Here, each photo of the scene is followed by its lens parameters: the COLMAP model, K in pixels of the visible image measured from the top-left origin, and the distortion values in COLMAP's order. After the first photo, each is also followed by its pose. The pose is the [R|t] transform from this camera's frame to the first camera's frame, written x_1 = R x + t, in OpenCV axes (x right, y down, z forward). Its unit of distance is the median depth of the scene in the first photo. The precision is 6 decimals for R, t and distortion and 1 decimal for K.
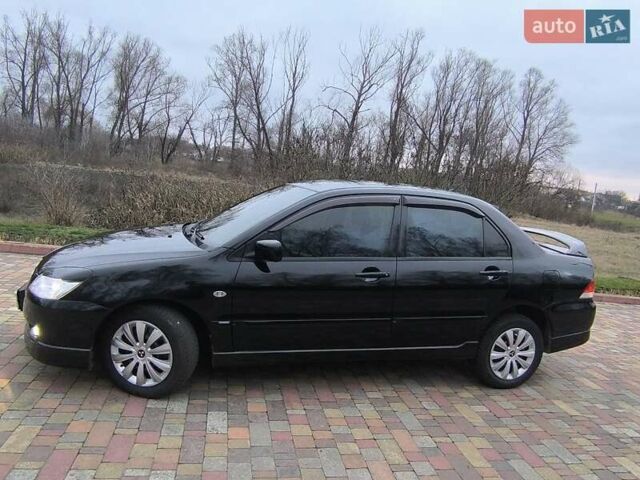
lens RADIAL K [[467.1, 0, 321.8], [0, 467.1, 248.1], [0, 0, 1]] dist [-0.024936, 0.001392]
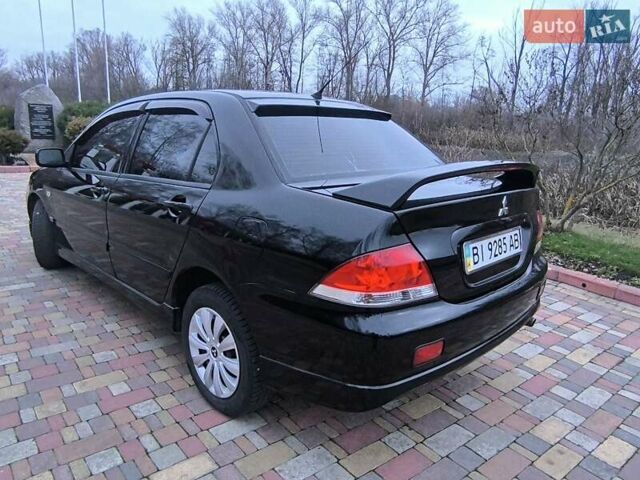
lens RADIAL K [[467.1, 0, 321.8], [0, 467.1, 248.1], [0, 0, 1]] dist [-0.024936, 0.001392]
pose [[0.477327, 0.142059, -0.867167, 1.087080], [-0.130594, 0.987355, 0.089863, 0.030618], [0.868967, 0.070353, 0.489843, 0.919777]]
